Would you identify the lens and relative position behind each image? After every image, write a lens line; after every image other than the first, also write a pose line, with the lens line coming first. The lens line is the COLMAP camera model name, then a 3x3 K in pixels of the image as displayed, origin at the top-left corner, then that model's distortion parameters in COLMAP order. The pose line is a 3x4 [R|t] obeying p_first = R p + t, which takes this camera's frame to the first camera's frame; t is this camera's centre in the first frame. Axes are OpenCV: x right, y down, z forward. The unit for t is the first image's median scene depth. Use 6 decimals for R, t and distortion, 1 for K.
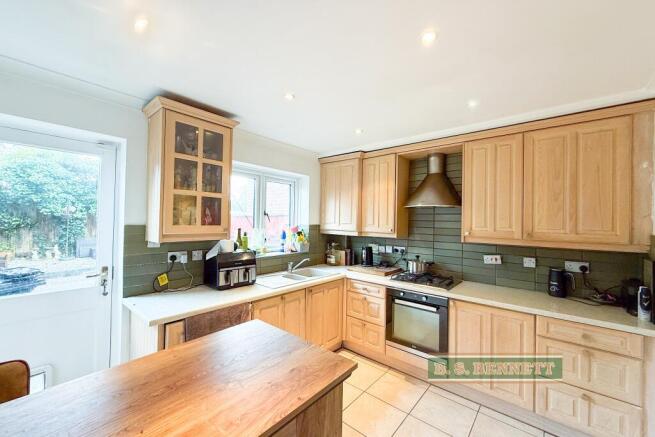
lens RADIAL K [[258.3, 0, 328.4], [0, 258.3, 218.9], [0, 0, 1]] dist [-0.001033, 0.000175]
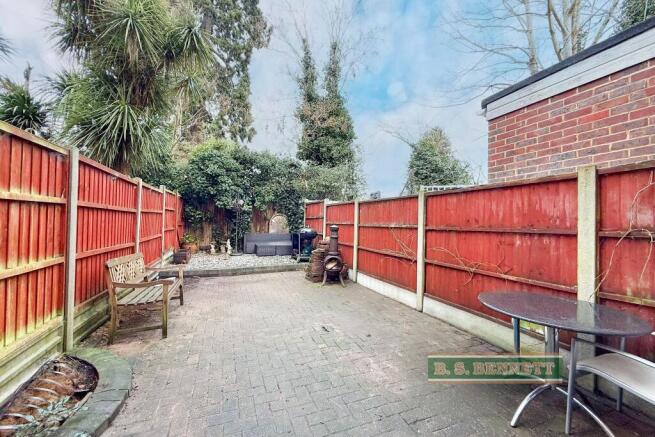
lens RADIAL K [[258.3, 0, 327.3], [0, 258.3, 219.0], [0, 0, 1]] dist [-0.001033, 0.000175]
pose [[0.883990, -0.010058, -0.467398, -0.275547], [0.002687, 0.999861, -0.016435, 0.041461], [0.467499, 0.013272, 0.883894, 0.319214]]
